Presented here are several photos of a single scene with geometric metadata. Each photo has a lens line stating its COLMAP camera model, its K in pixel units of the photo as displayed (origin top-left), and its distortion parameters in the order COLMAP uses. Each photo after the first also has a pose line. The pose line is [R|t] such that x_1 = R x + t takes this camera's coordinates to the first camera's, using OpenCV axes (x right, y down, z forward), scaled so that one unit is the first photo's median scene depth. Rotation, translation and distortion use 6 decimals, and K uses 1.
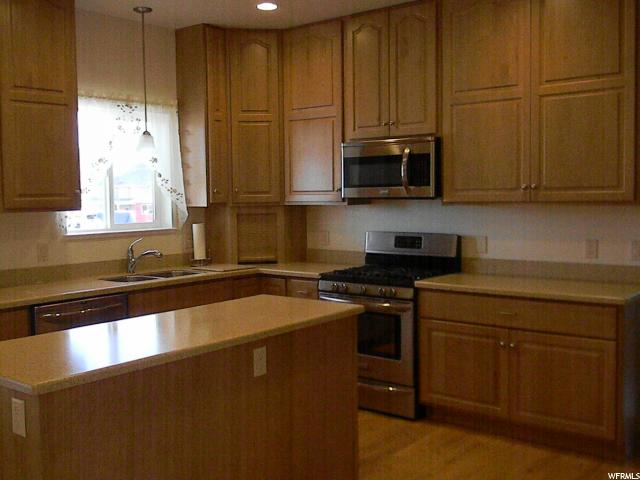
lens RADIAL K [[679.3, 0, 320.0], [0, 679.3, 240.0], [0, 0, 1]] dist [0.007360, -0.008589]
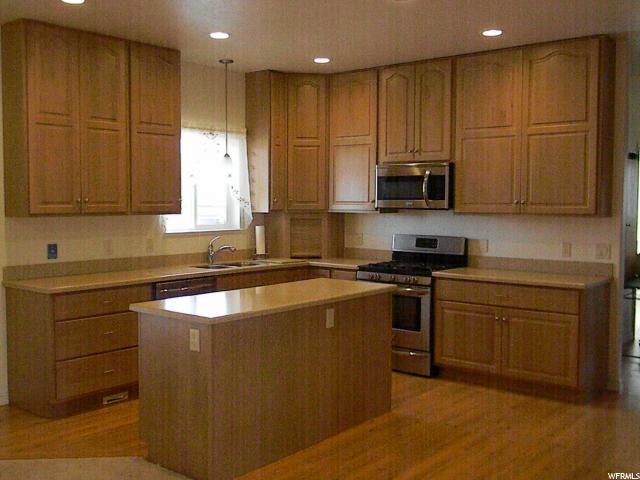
lens RADIAL K [[679.3, 0, 320.0], [0, 679.3, 240.0], [0, 0, 1]] dist [0.007360, -0.008589]
pose [[0.999734, 0.017934, -0.014506, -0.055534], [-0.018051, 0.999806, -0.007932, 0.011833], [0.014361, 0.008192, 0.999863, -0.298638]]
